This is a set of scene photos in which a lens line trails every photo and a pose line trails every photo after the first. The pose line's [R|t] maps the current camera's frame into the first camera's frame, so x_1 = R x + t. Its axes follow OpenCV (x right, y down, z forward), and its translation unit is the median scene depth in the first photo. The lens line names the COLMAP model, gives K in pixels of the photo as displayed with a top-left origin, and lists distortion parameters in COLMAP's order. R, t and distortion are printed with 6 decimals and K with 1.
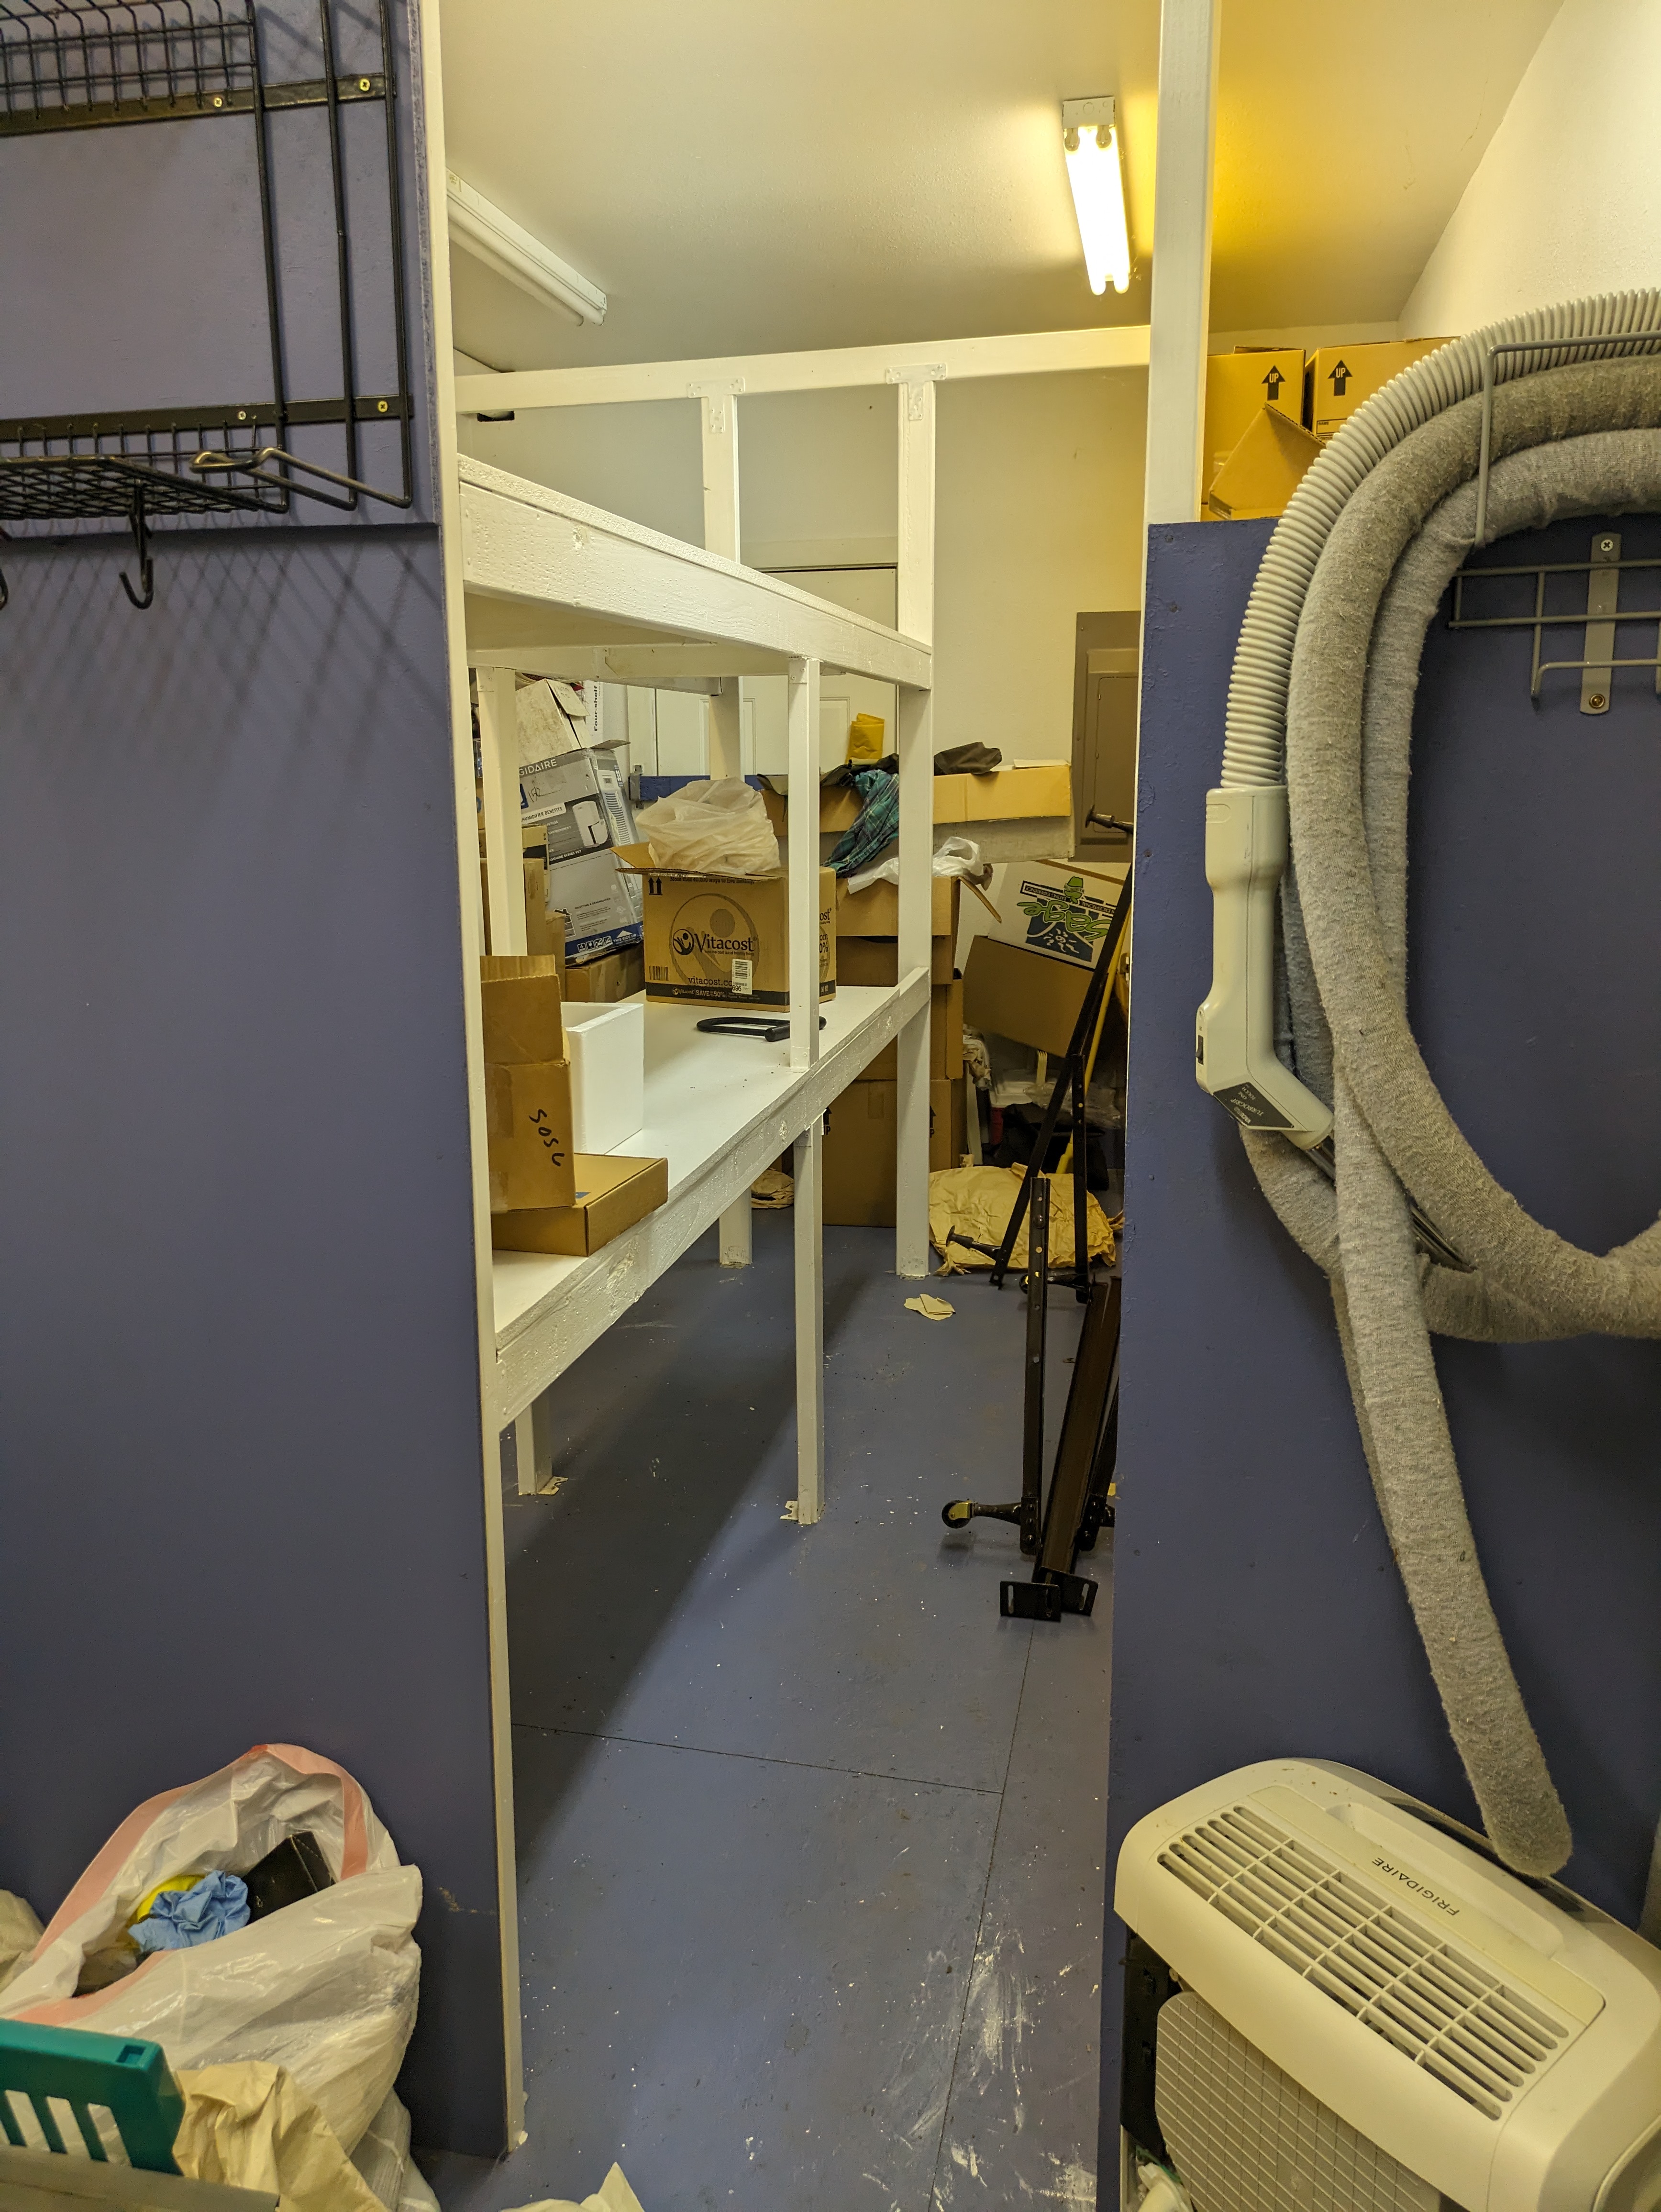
lens RADIAL K [[1628.5, 0, 833.3], [0, 1628.5, 1099.4], [0, 0, 1]] dist [0.046688, -0.024266]
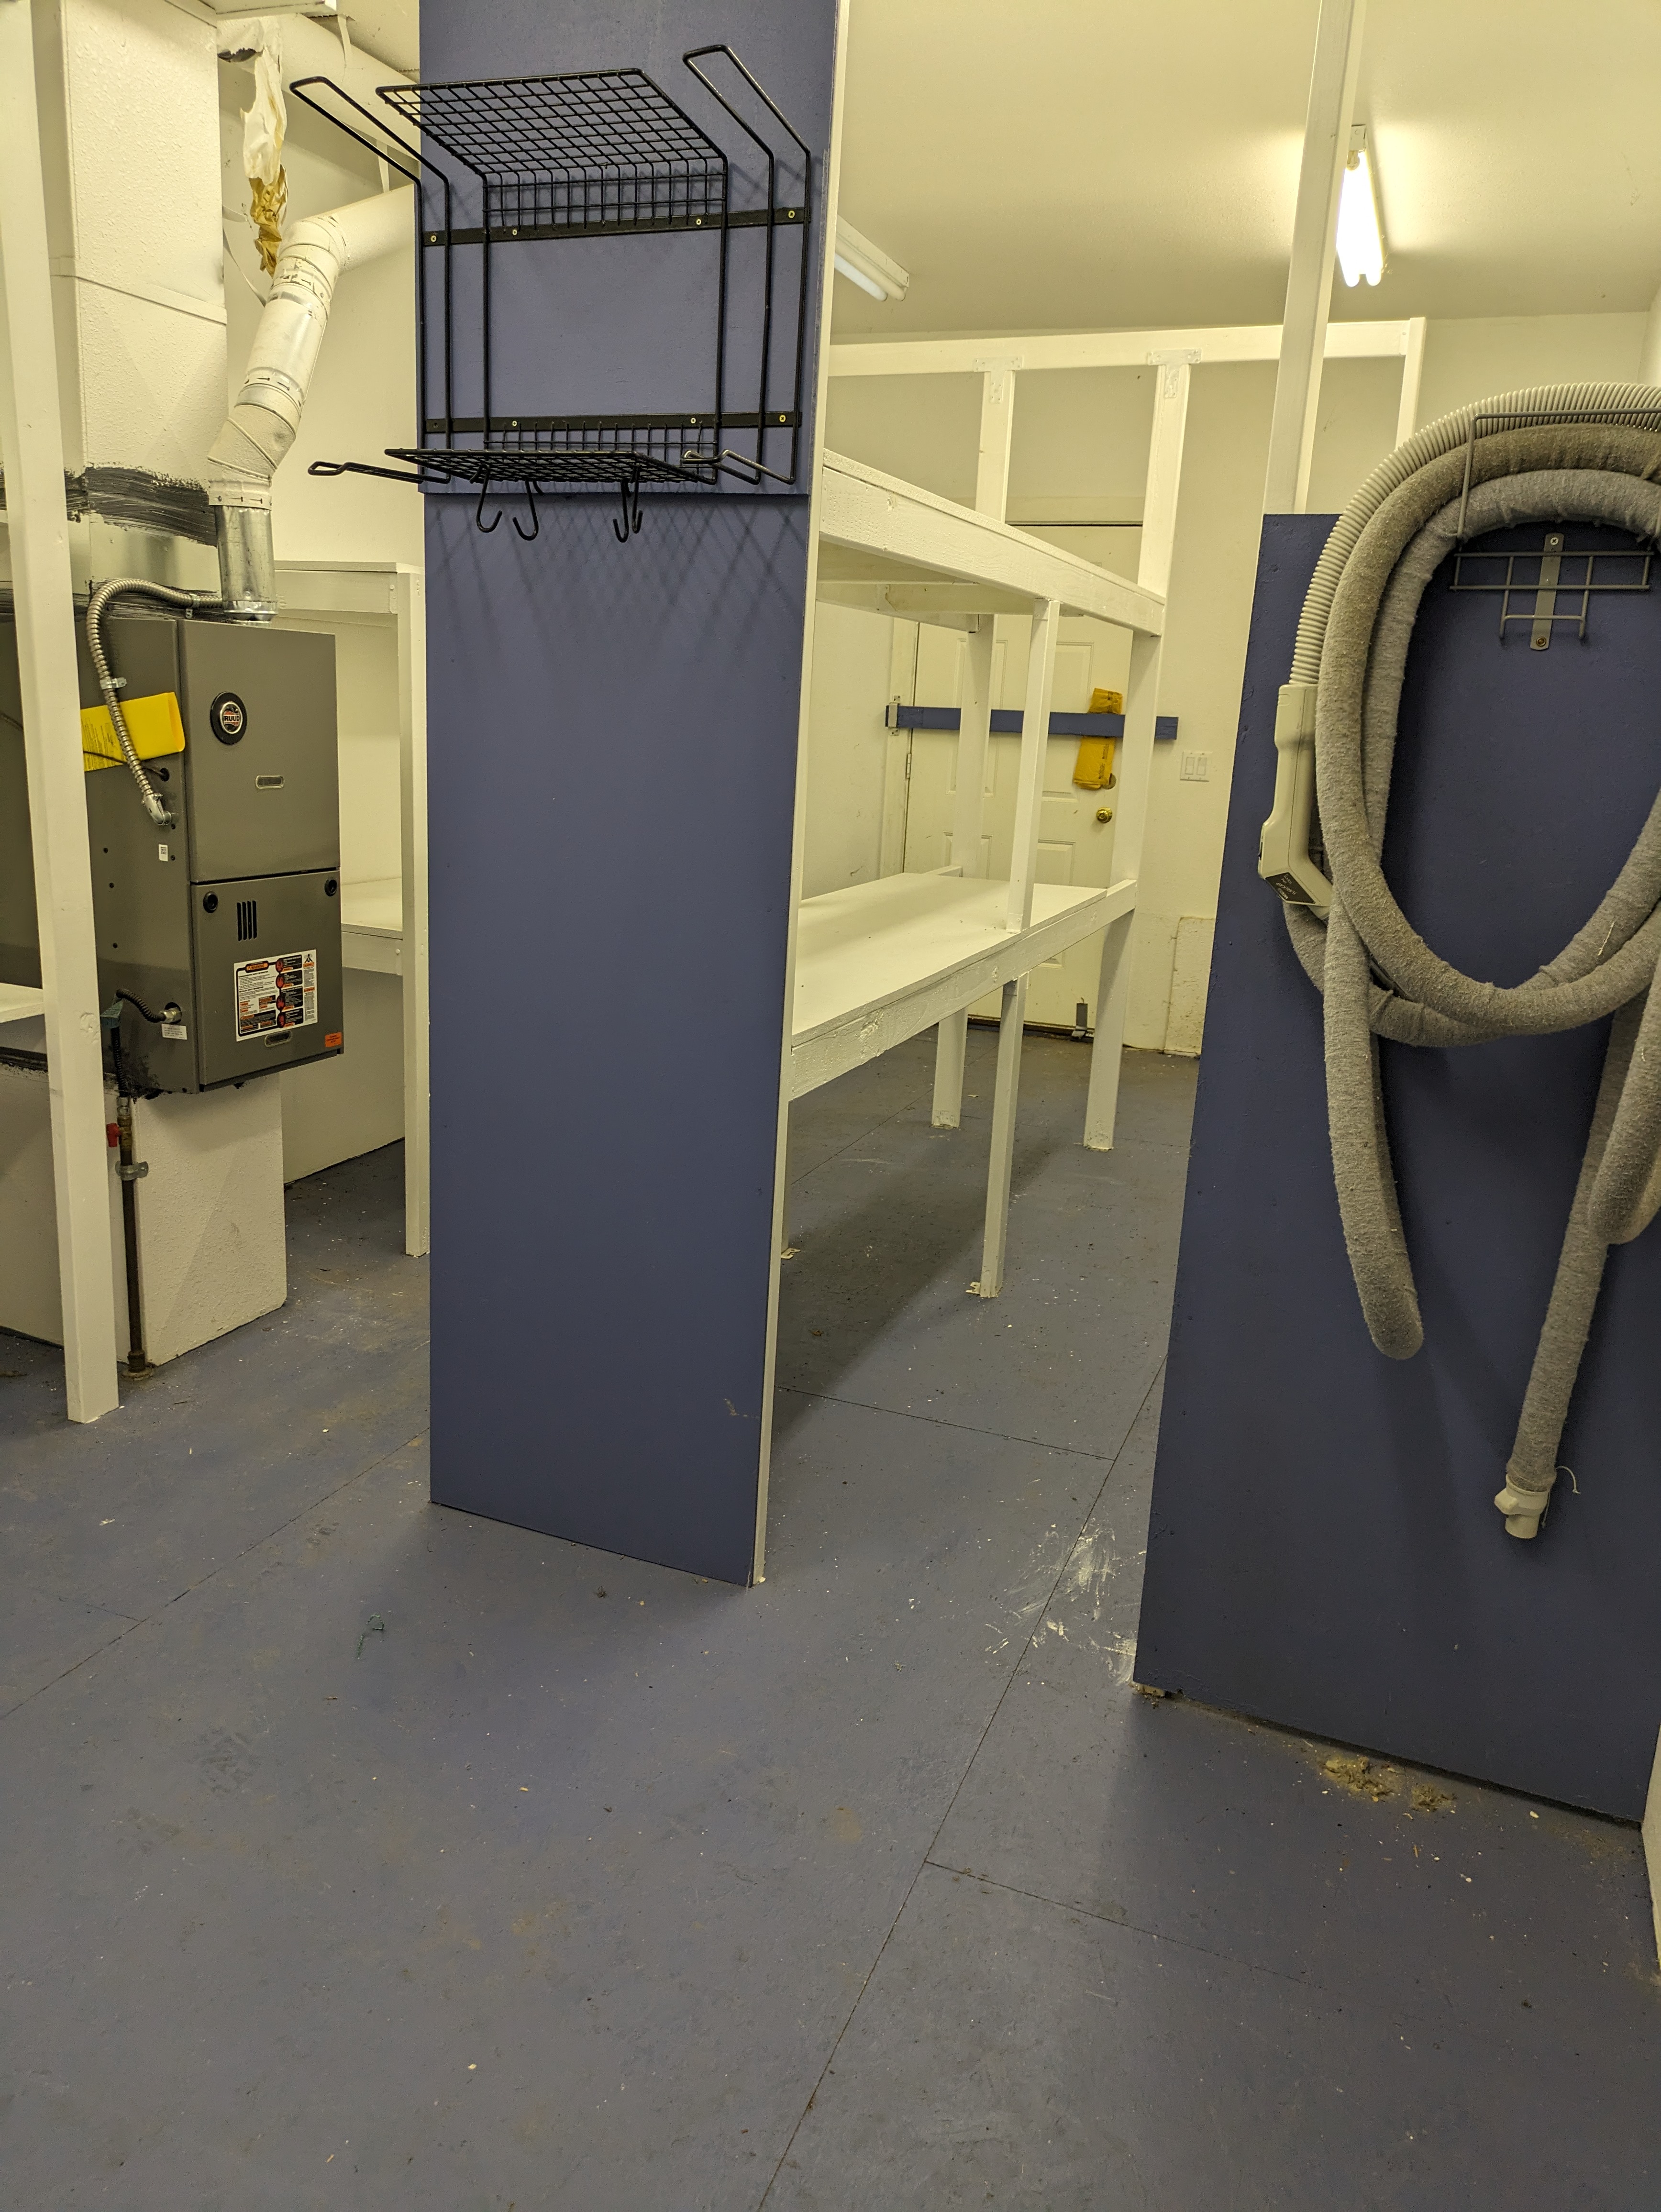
lens RADIAL K [[1628.5, 0, 828.5], [0, 1628.5, 1112.3], [0, 0, 1]] dist [0.046688, -0.024266]
pose [[0.986951, 0.090805, -0.132971, 0.039043], [-0.085962, 0.995424, 0.041732, 0.169550], [0.136152, -0.029757, 0.990241, -0.564560]]
